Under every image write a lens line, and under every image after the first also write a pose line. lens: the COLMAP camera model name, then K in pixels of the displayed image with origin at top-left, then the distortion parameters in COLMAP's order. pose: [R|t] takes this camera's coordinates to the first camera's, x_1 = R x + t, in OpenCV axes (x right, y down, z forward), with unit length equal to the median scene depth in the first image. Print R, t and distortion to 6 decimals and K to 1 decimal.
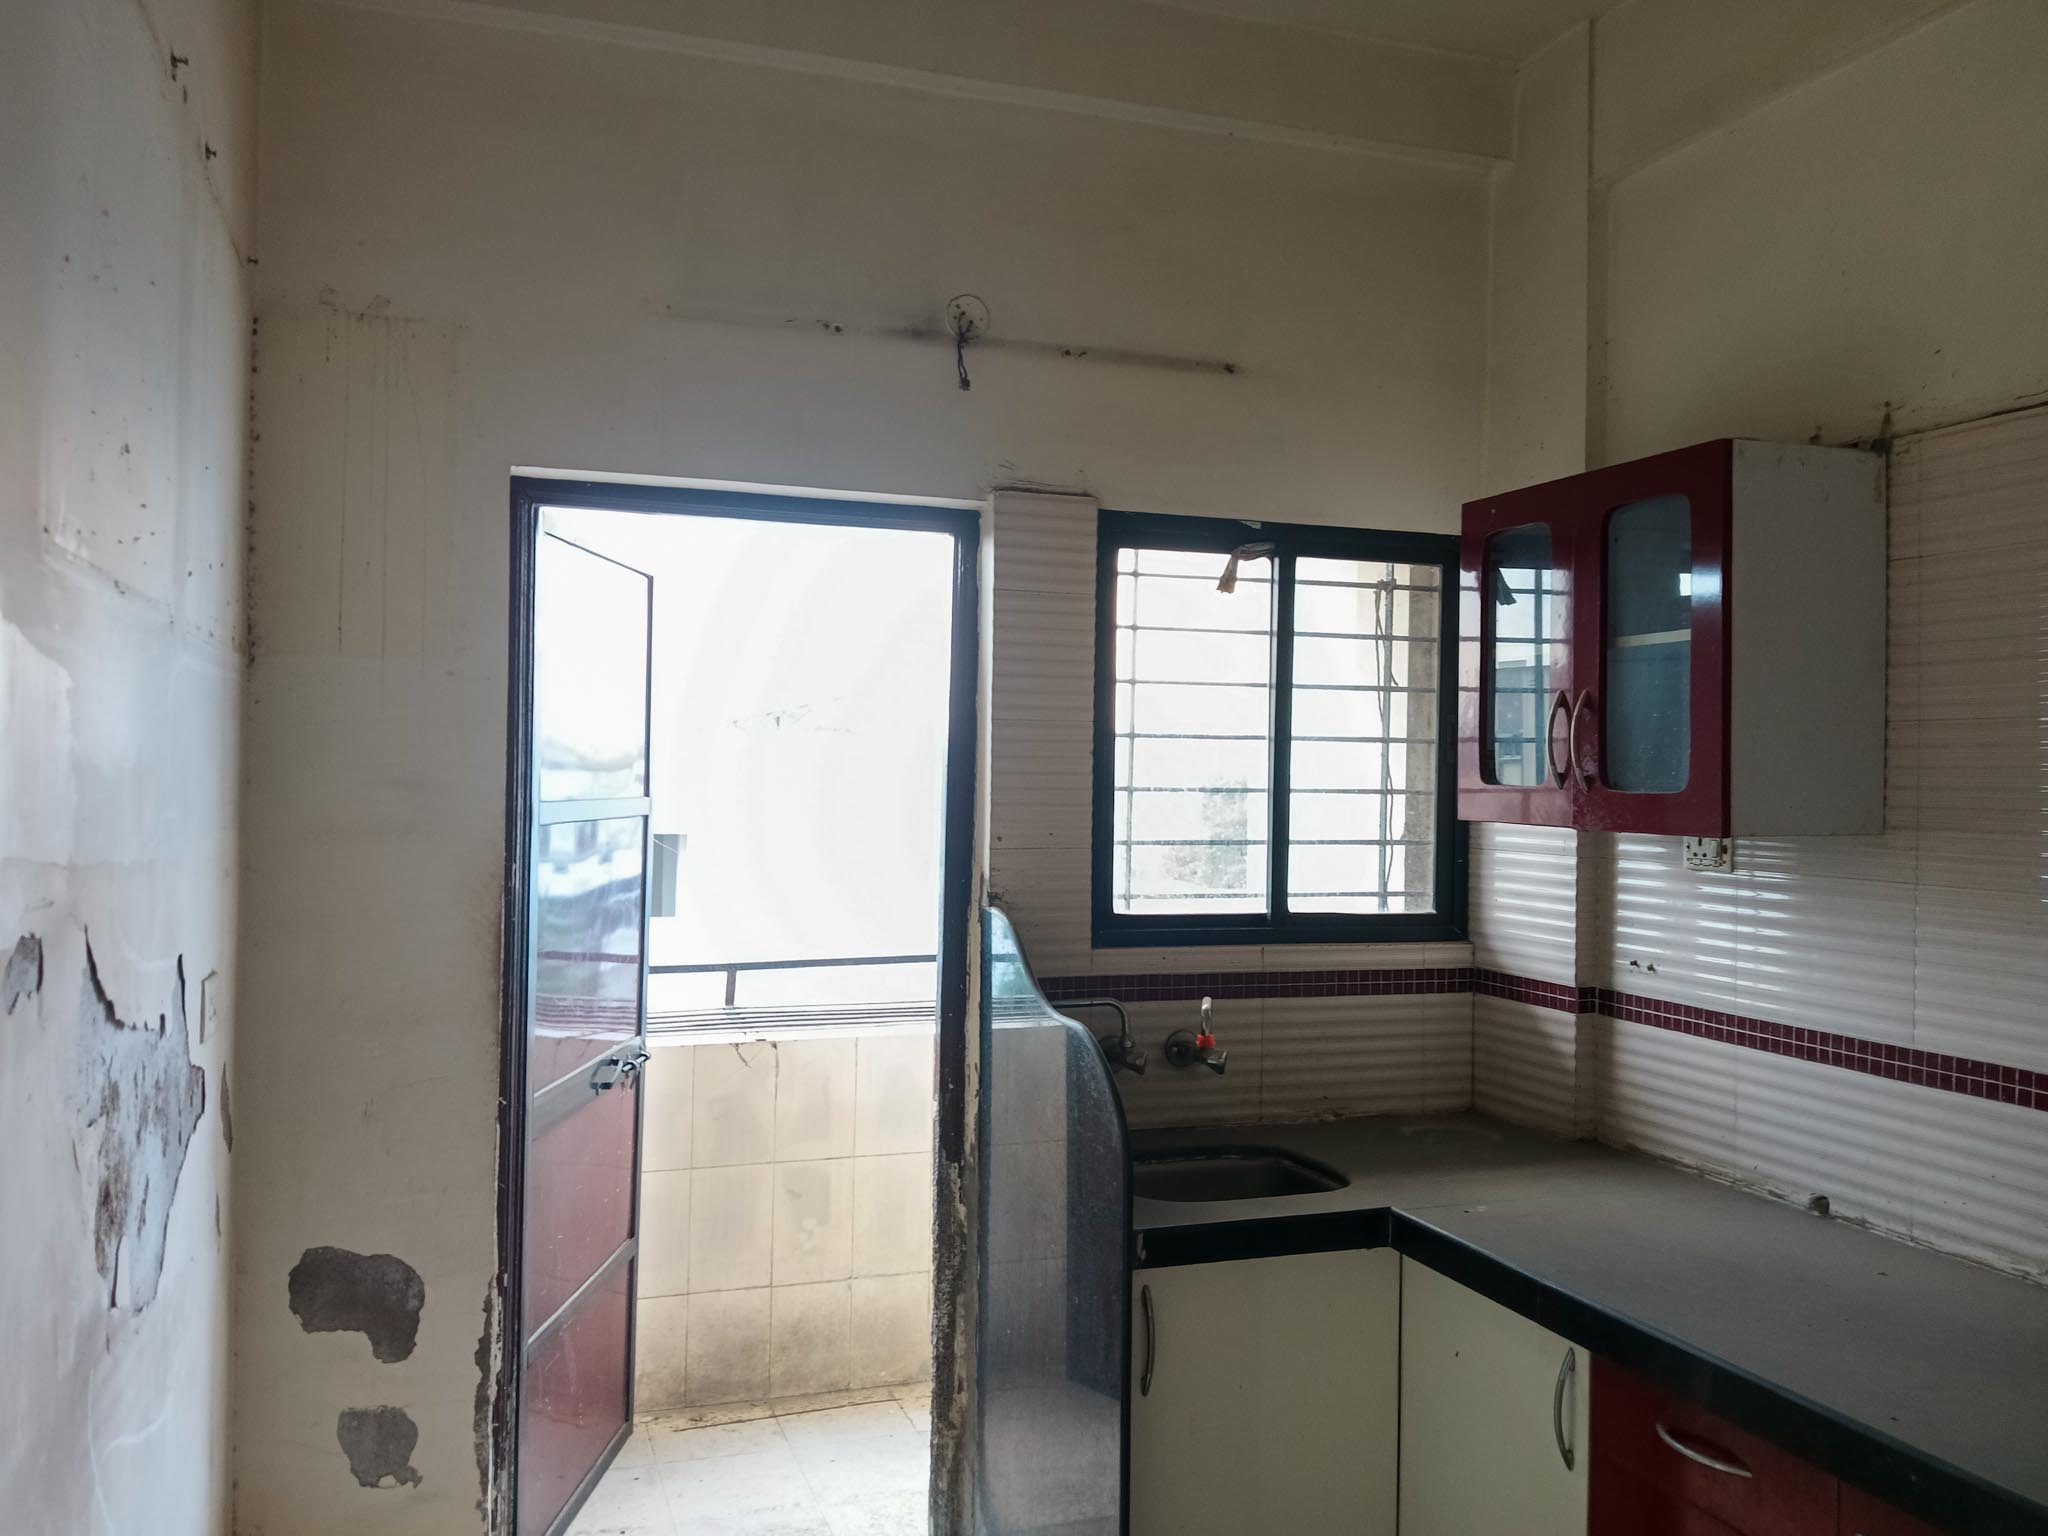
lens RADIAL K [[1657.0, 0, 1017.6], [0, 1657.0, 753.2], [0, 0, 1]] dist [0.108196, -0.220631]
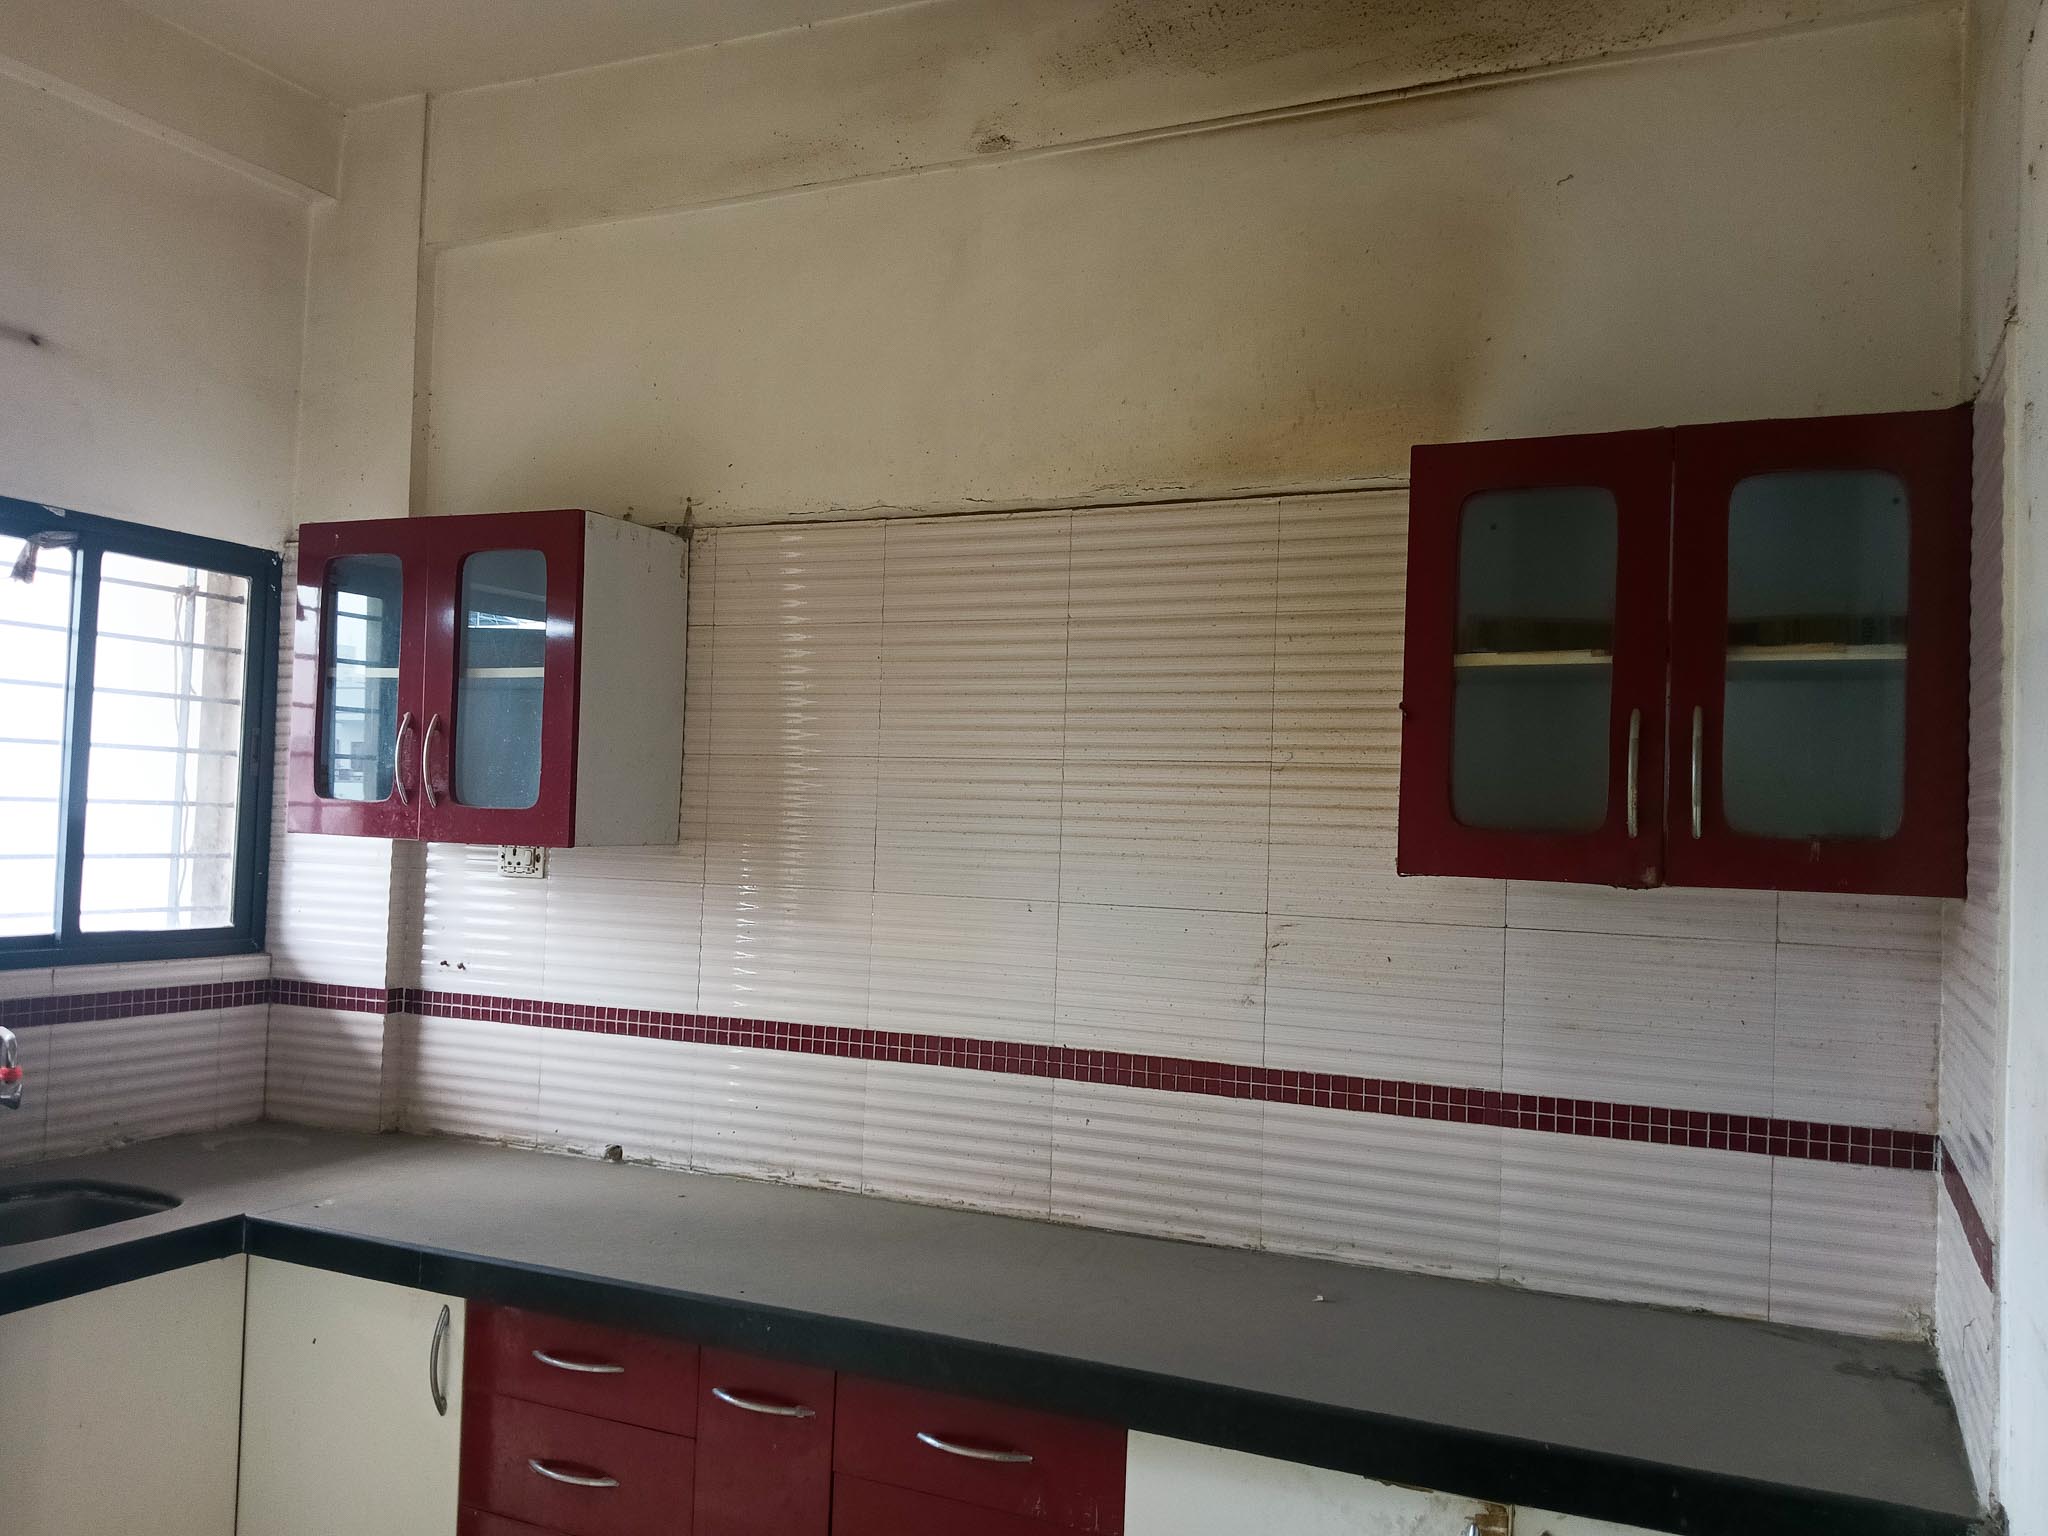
lens RADIAL K [[1657.0, 0, 1017.6], [0, 1657.0, 753.2], [0, 0, 1]] dist [0.108196, -0.220631]
pose [[0.695872, 0.038837, 0.717115, -0.159255], [-0.032385, 0.999218, -0.022689, 0.000422], [-0.717435, -0.007435, 0.696586, -0.033805]]
